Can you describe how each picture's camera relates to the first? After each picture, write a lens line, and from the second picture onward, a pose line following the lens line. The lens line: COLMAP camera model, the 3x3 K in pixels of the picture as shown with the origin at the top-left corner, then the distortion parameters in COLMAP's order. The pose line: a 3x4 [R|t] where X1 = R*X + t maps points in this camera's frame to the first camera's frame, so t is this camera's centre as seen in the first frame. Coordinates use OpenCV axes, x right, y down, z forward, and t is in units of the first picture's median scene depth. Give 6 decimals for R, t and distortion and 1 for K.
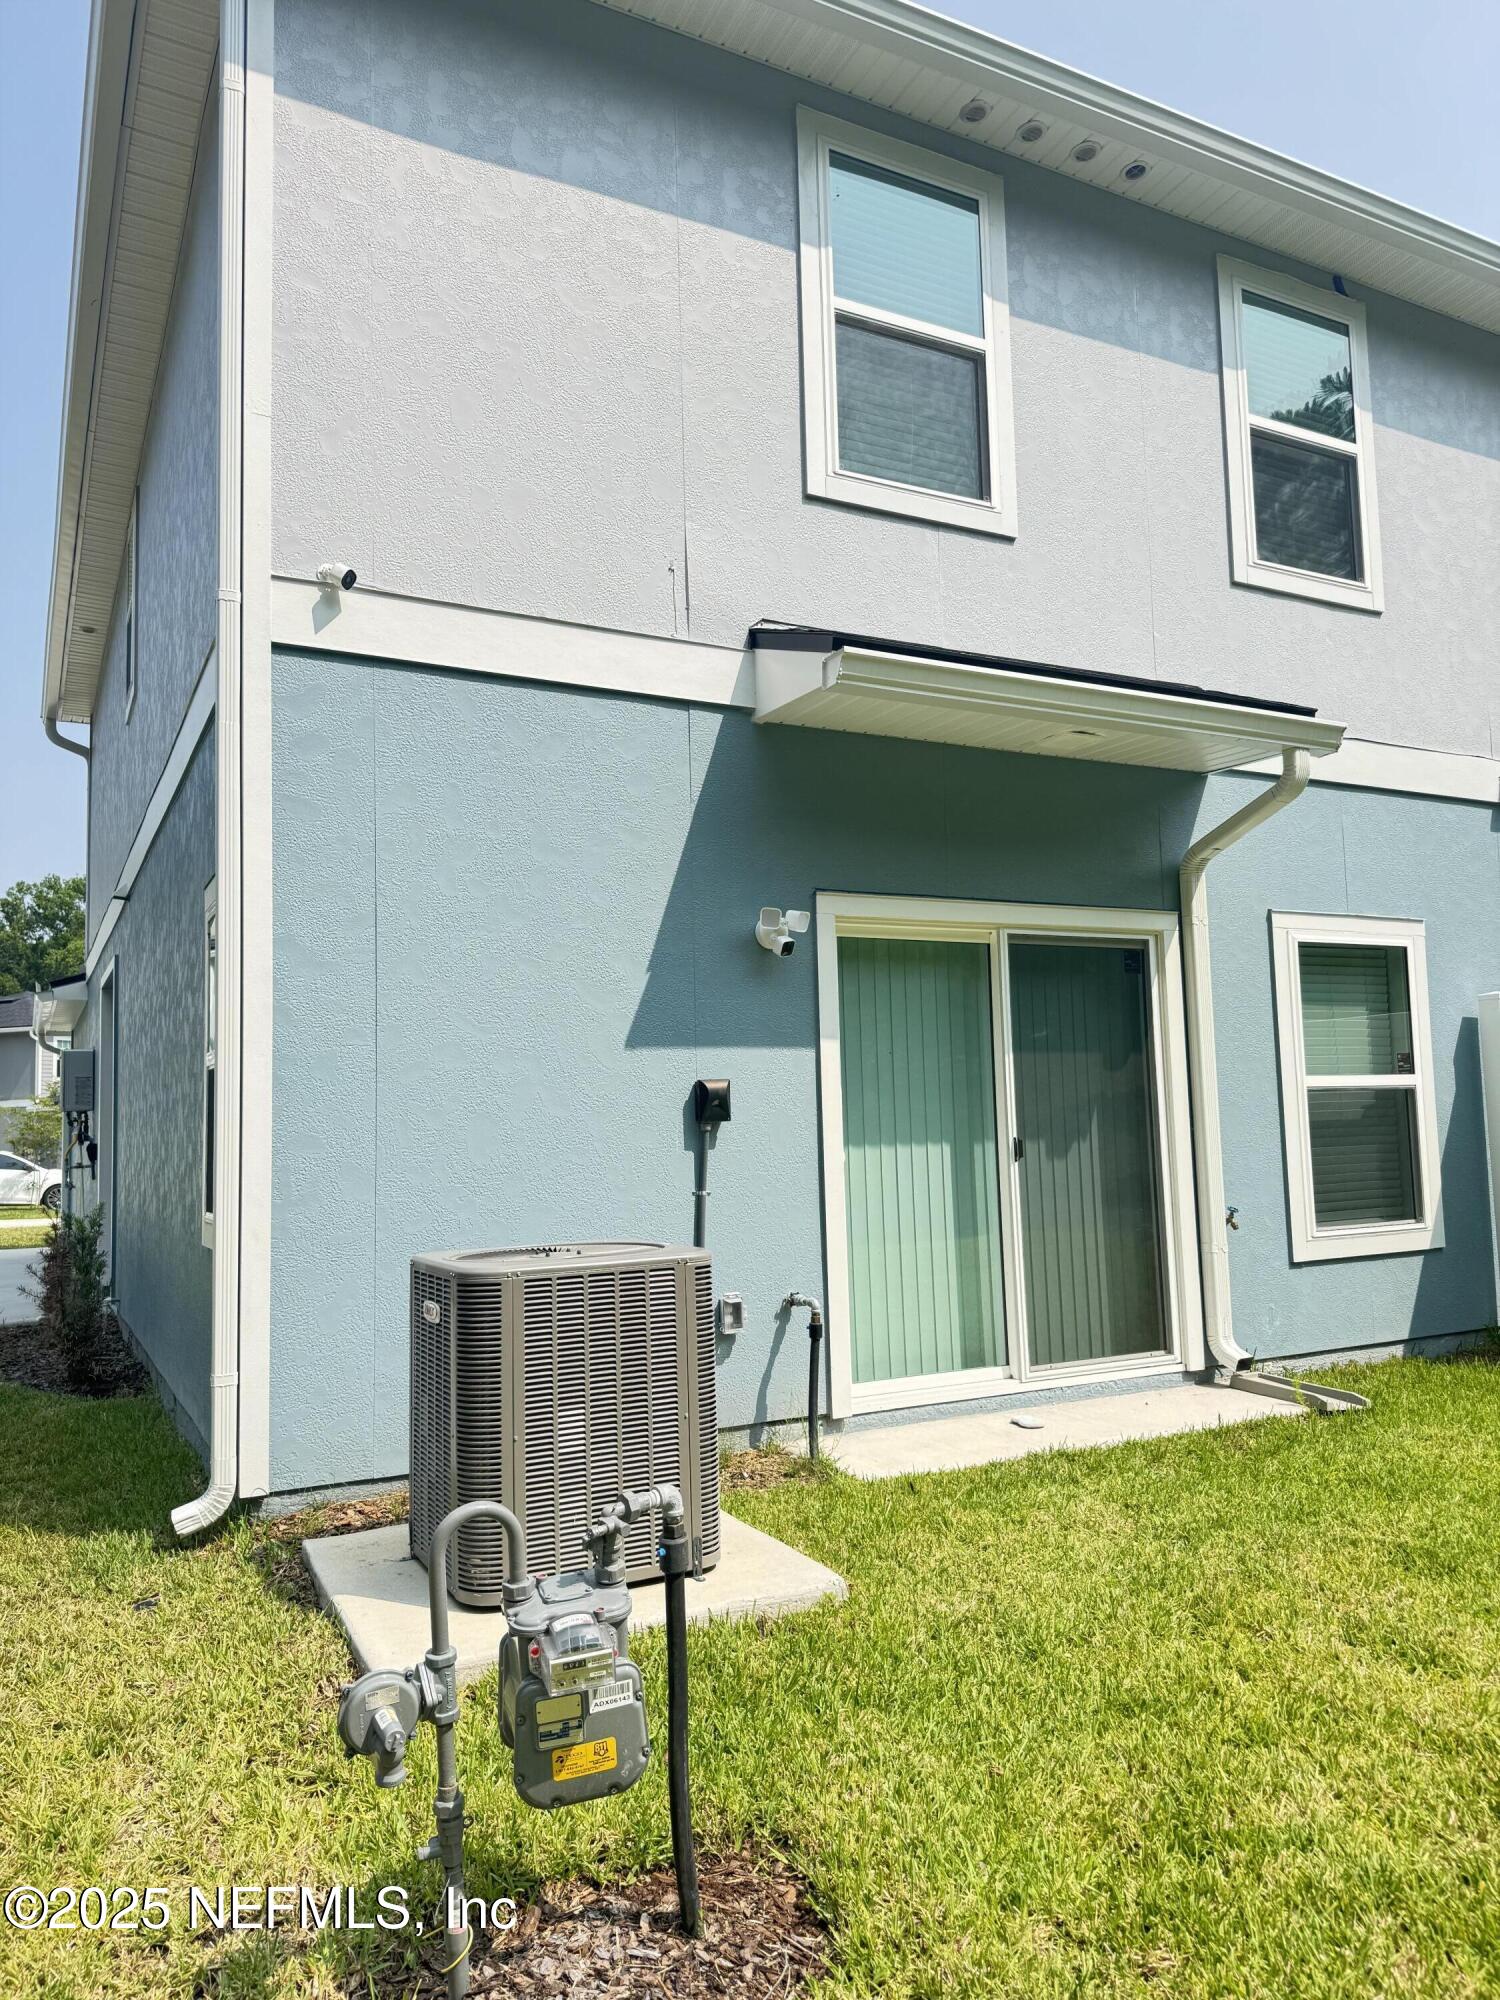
lens RADIAL K [[1438.3, 0, 750.0], [0, 1438.3, 1000.0], [0, 0, 1]] dist [0.077120, -0.160509]
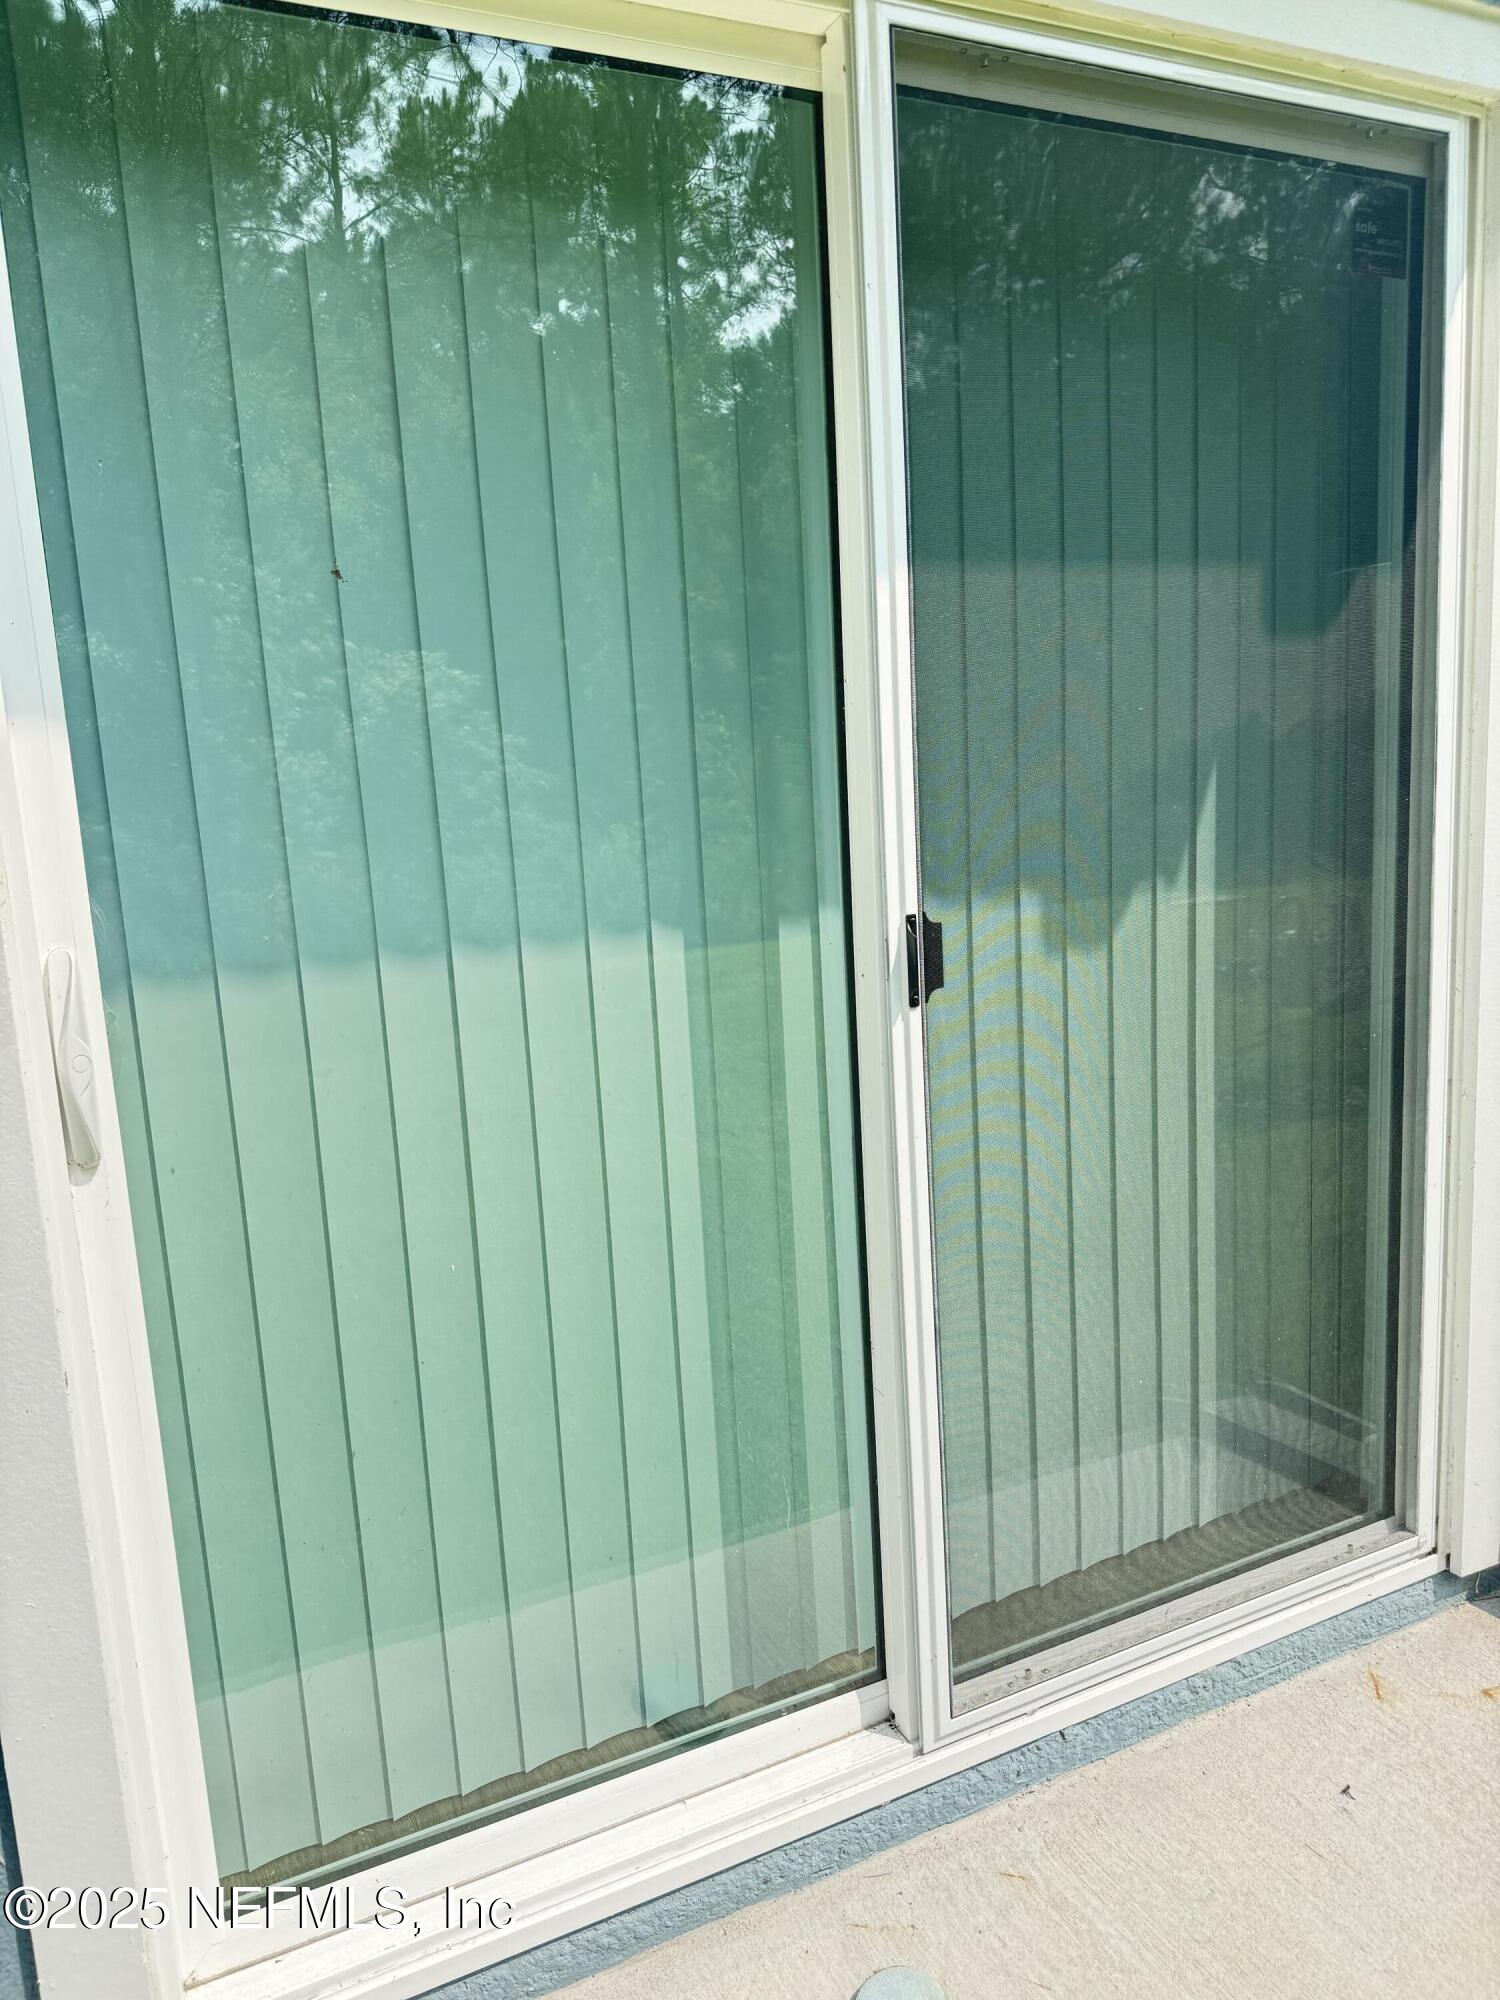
lens RADIAL K [[1438.3, 0, 750.0], [0, 1438.3, 1000.0], [0, 0, 1]] dist [0.077120, -0.160509]
pose [[0.999299, -0.019974, -0.031661, 0.155038], [0.027538, 0.965140, 0.260283, 0.039939], [0.025359, -0.260972, 0.965013, 0.711893]]
